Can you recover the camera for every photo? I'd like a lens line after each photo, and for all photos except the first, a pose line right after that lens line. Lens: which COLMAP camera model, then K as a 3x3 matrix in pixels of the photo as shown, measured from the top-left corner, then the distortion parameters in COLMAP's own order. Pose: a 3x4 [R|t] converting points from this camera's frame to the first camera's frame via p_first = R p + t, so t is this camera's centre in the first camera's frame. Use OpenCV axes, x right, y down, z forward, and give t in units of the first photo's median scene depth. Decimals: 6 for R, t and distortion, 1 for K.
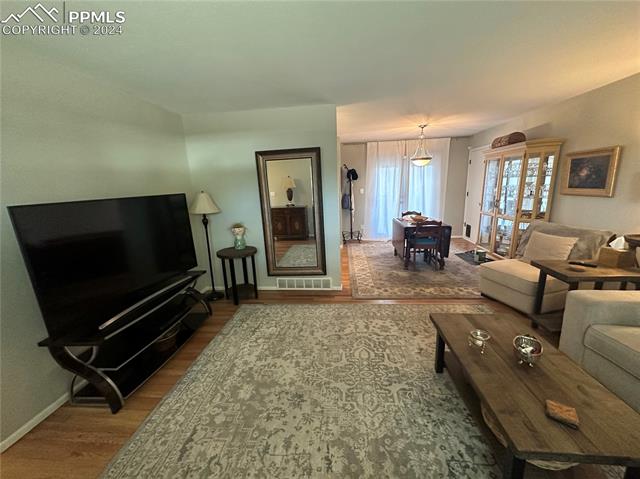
lens RADIAL K [[254.2, 0, 319.6], [0, 254.2, 239.5], [0, 0, 1]] dist [-0.001807, 0.000824]
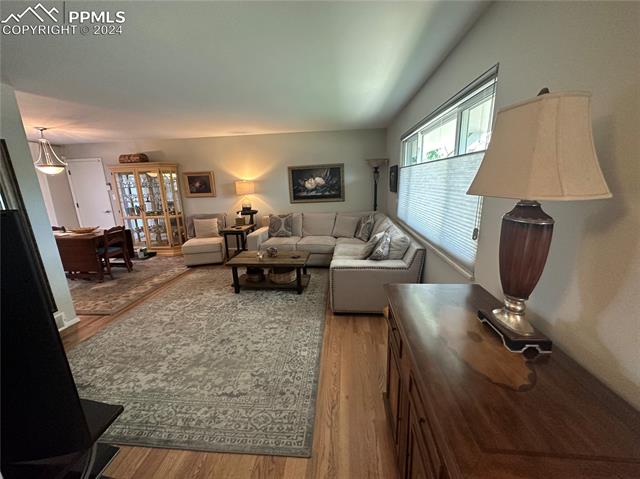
lens RADIAL K [[254.2, 0, 320.3], [0, 254.2, 239.5], [0, 0, 1]] dist [-0.001807, 0.000824]
pose [[0.000030, -0.187225, 0.982317, -0.782926], [0.245055, 0.952367, 0.181509, -0.008448], [-0.969509, 0.240717, 0.045909, 0.182812]]
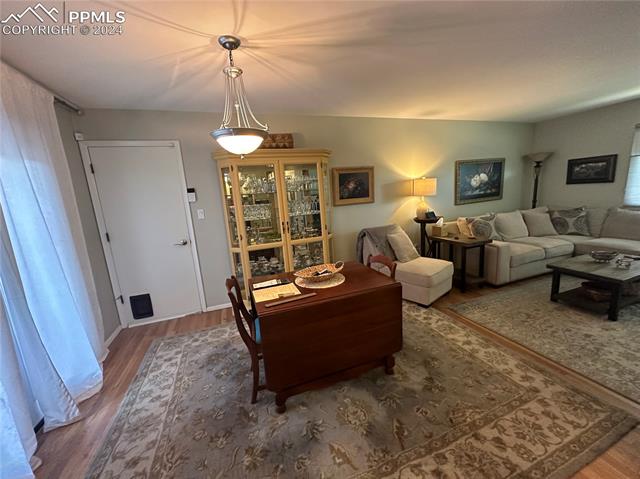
lens RADIAL K [[254.2, 0, 321.1], [0, 254.2, 240.0], [0, 0, 1]] dist [-0.001807, 0.000824]
pose [[-0.428565, -0.102640, 0.897662, 0.002895], [0.276755, 0.930856, 0.238565, -0.354541], [-0.860081, 0.350673, -0.370526, 1.680494]]
